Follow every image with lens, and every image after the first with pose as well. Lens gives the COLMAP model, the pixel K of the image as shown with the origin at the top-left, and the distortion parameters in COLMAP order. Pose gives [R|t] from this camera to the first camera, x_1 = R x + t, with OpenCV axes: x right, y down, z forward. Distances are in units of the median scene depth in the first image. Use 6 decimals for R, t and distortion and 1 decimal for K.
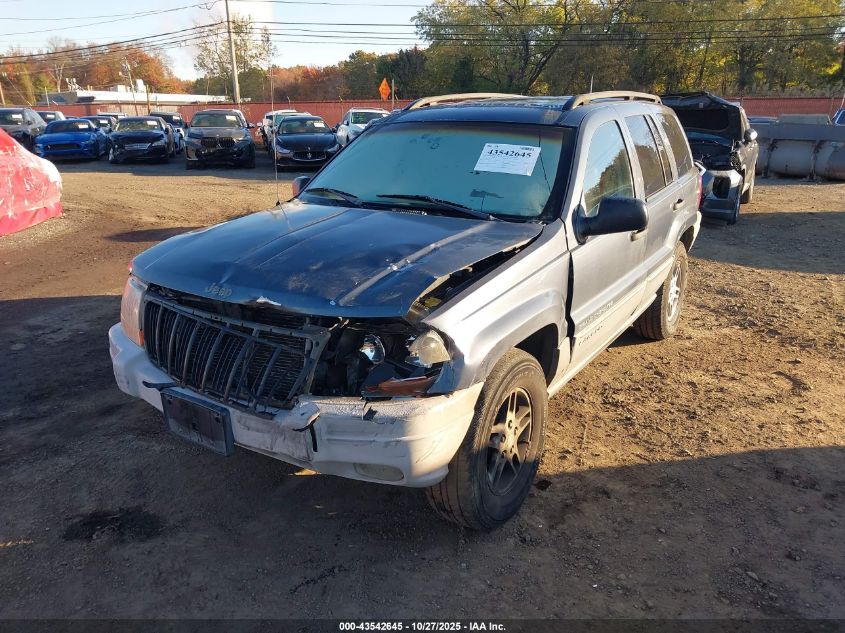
lens RADIAL K [[696.1, 0, 422.5], [0, 696.1, 316.5], [0, 0, 1]] dist [0.003428, 0.003310]
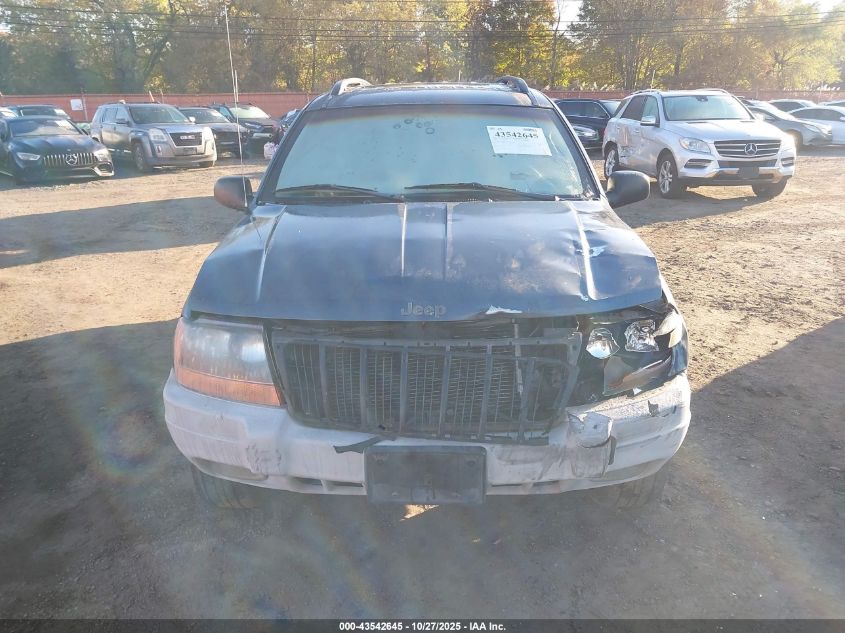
lens RADIAL K [[696.1, 0, 422.5], [0, 696.1, 316.5], [0, 0, 1]] dist [0.003428, 0.003310]
pose [[0.843786, -0.167234, 0.509959, -0.537124], [0.165183, 0.985010, 0.049706, -0.053176], [-0.510628, 0.042295, 0.858761, 0.236050]]
